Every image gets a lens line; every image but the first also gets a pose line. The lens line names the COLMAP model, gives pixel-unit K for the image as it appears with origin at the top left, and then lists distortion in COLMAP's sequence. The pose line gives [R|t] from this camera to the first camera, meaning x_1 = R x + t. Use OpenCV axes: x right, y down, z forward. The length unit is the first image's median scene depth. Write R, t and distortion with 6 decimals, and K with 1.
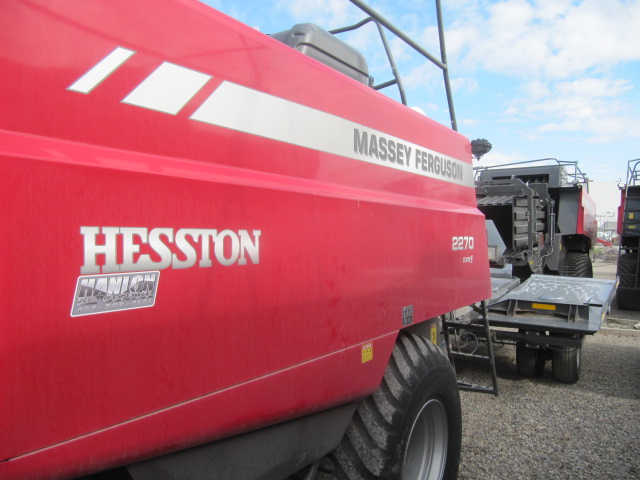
lens RADIAL K [[533.4, 0, 320.0], [0, 533.4, 240.0], [0, 0, 1]] dist [-0.045361, 0.012283]
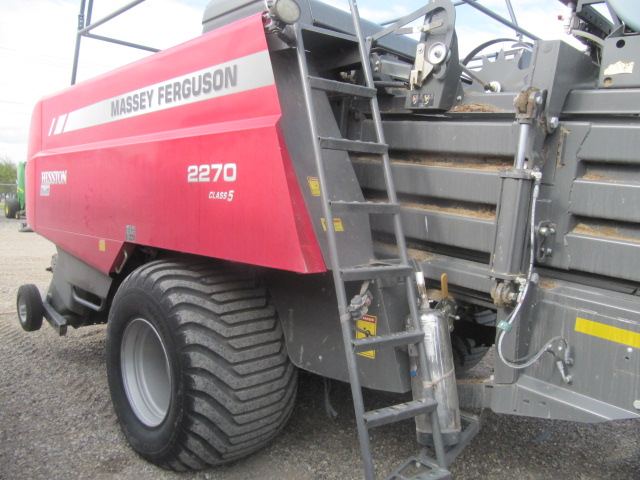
lens RADIAL K [[533.4, 0, 320.0], [0, 533.4, 240.0], [0, 0, 1]] dist [-0.045361, 0.012283]
pose [[-0.222465, 0.055604, -0.973354, 0.686835], [-0.041798, 0.996910, 0.066503, 0.030933], [0.974044, 0.055479, -0.219453, 0.922586]]
